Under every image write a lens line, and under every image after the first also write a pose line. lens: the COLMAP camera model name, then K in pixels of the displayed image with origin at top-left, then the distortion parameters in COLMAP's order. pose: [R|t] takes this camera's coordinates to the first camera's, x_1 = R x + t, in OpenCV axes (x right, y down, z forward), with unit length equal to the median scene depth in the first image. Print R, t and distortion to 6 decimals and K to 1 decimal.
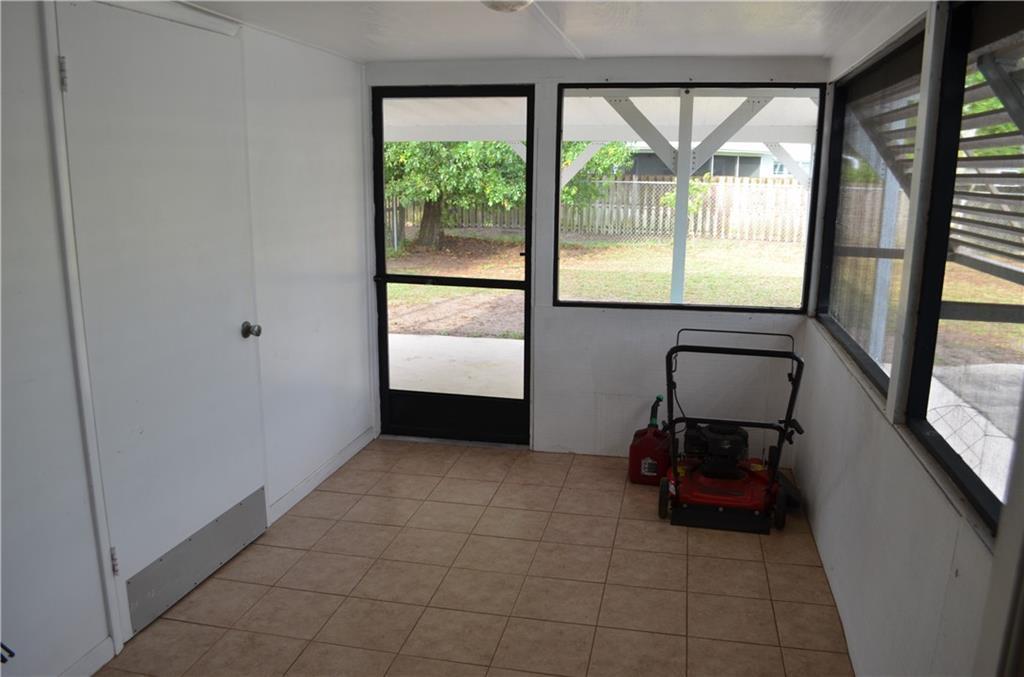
lens RADIAL K [[808.5, 0, 512.3], [0, 808.5, 338.7], [0, 0, 1]] dist [-0.063026, 0.000158]
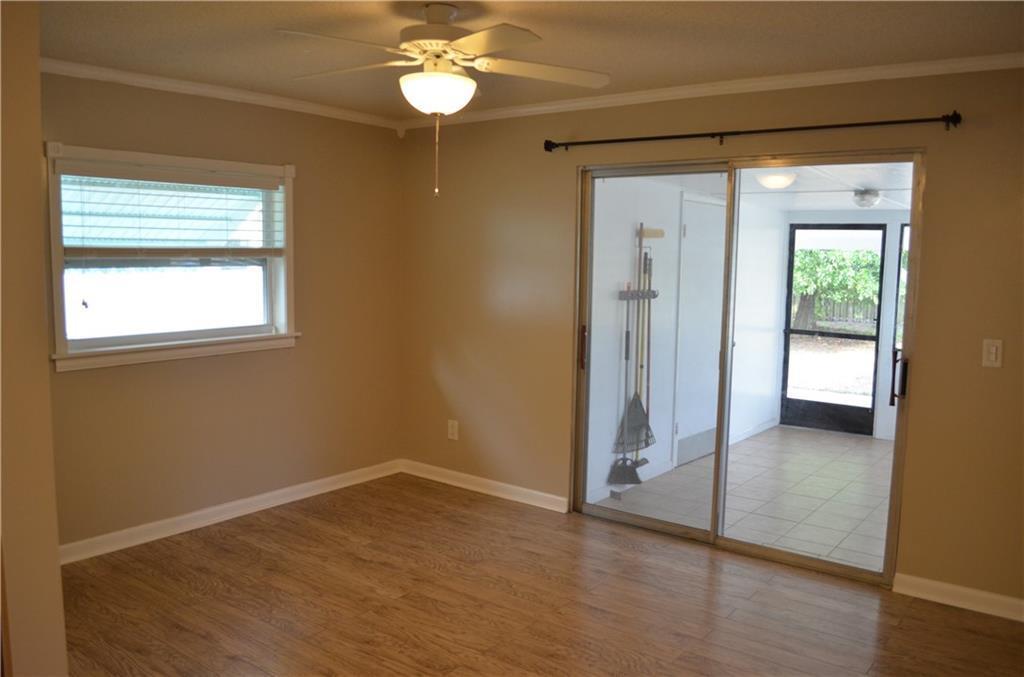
lens RADIAL K [[808.5, 0, 505.8], [0, 808.5, 345.4], [0, 0, 1]] dist [-0.063026, 0.000158]
pose [[0.900914, 0.053552, -0.430682, 0.011849], [-0.099791, 0.991330, -0.085482, 0.053394], [0.422370, 0.119990, 0.898447, -0.261812]]
